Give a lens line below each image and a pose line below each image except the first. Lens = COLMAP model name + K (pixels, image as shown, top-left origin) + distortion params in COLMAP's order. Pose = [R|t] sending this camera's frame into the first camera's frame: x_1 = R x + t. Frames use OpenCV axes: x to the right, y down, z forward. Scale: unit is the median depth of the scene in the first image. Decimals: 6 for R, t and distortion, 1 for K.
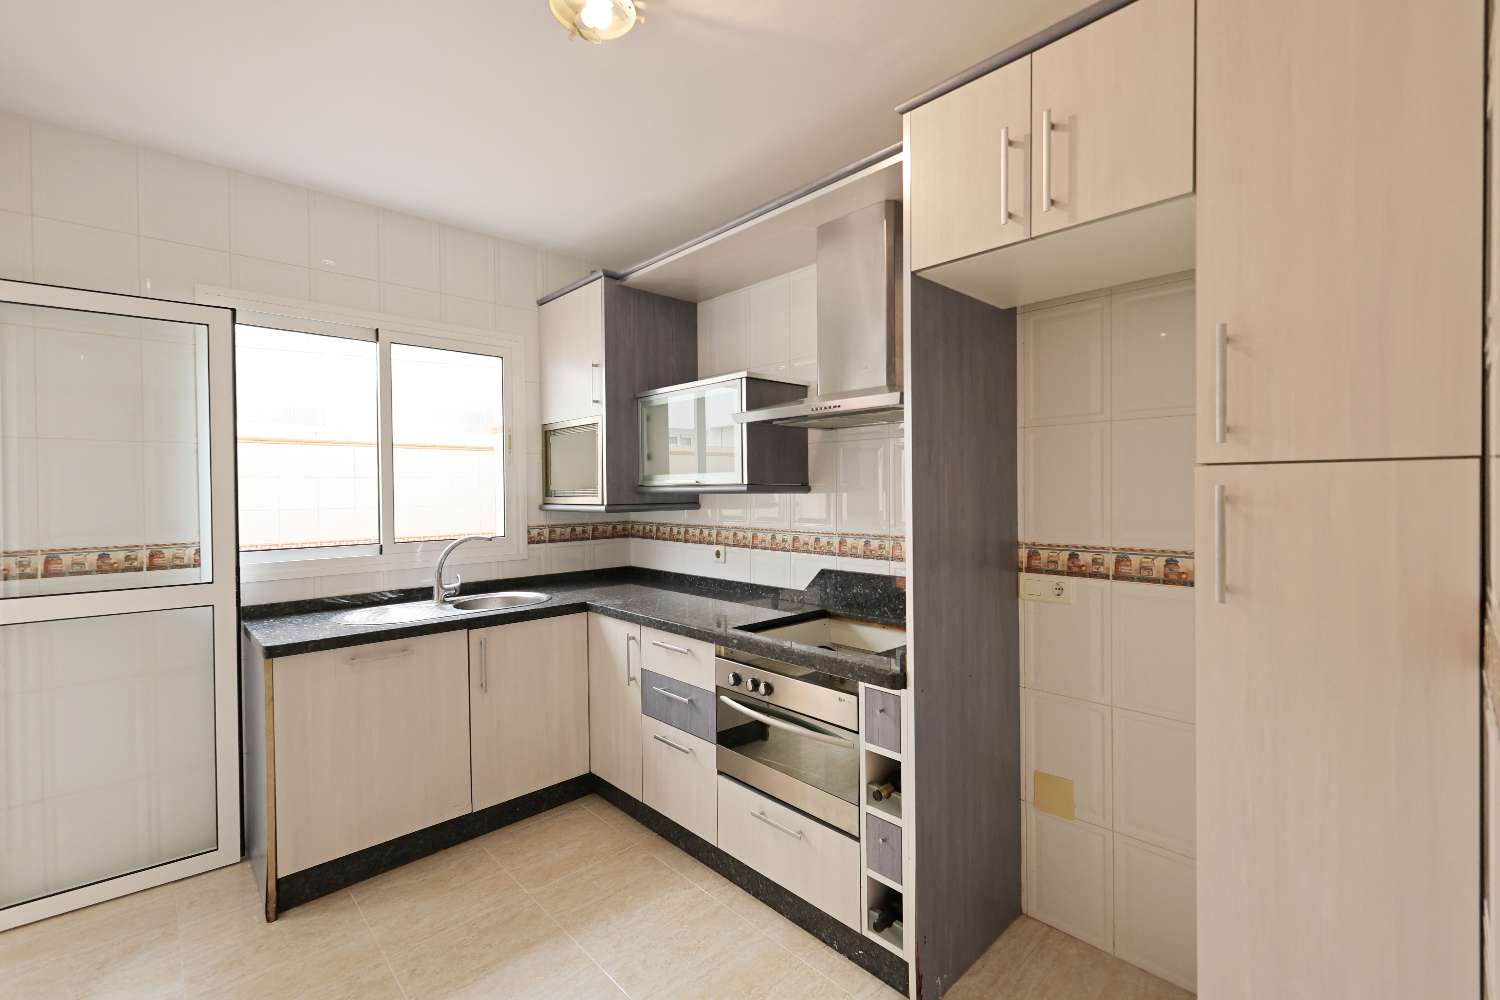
lens RADIAL K [[649.6, 0, 755.4], [0, 649.6, 495.7], [0, 0, 1]] dist [0.003047, -0.000289]
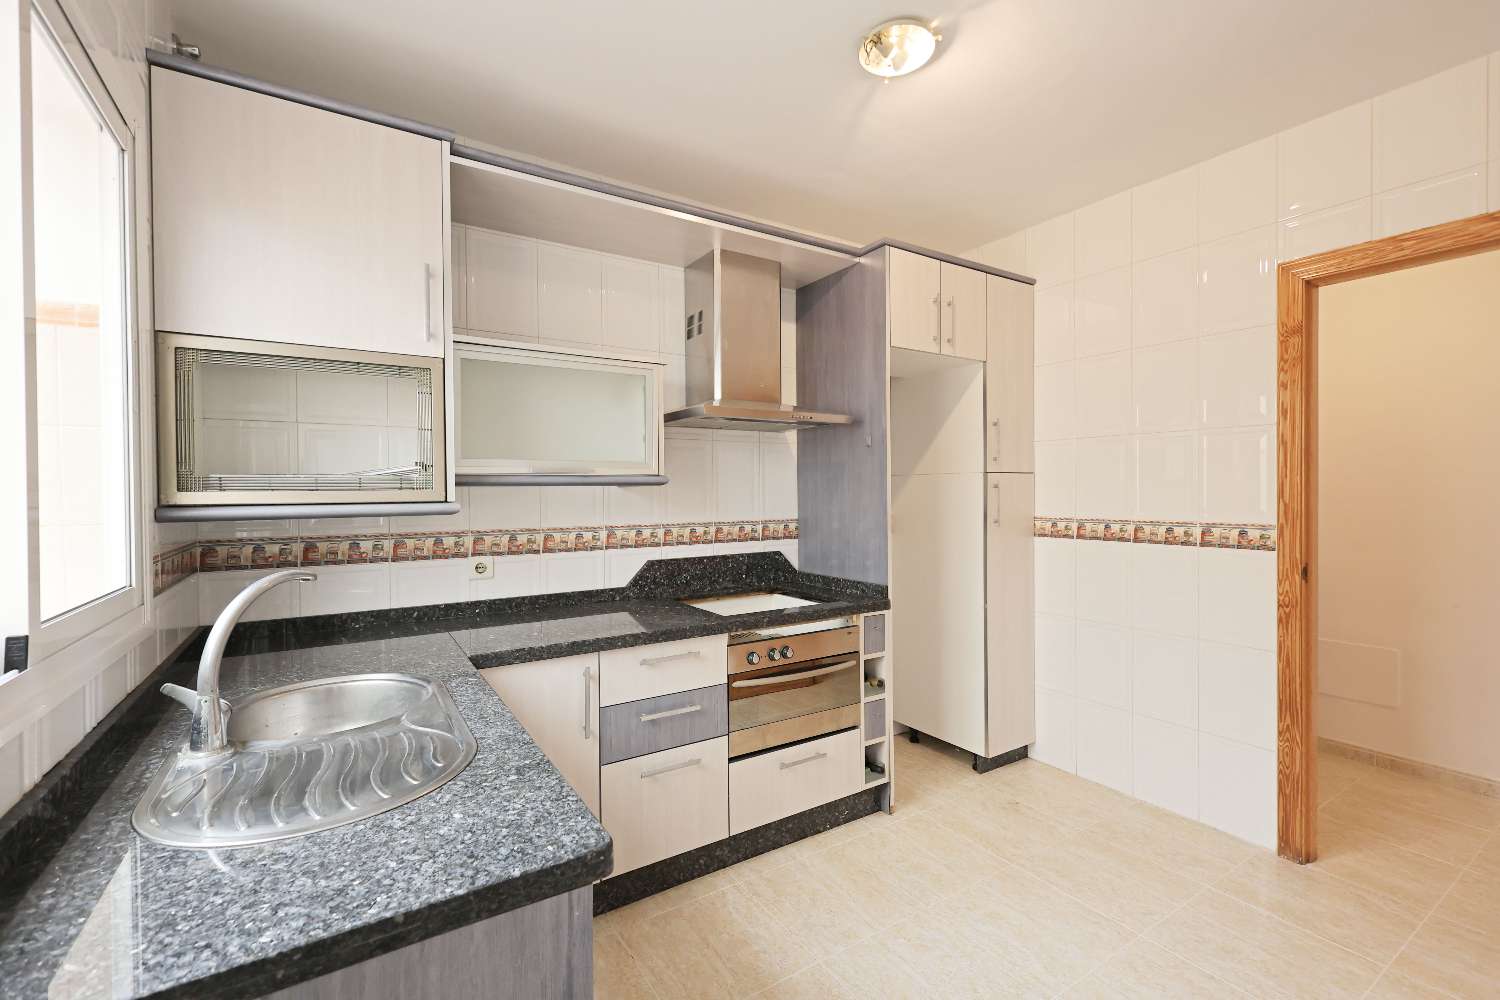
lens RADIAL K [[649.6, 0, 755.4], [0, 649.6, 495.7], [0, 0, 1]] dist [0.003047, -0.000289]
pose [[0.190908, -0.004590, 0.981597, -0.914579], [0.013737, 0.999904, 0.002004, 0.010768], [-0.981512, 0.013102, 0.190953, 0.669650]]
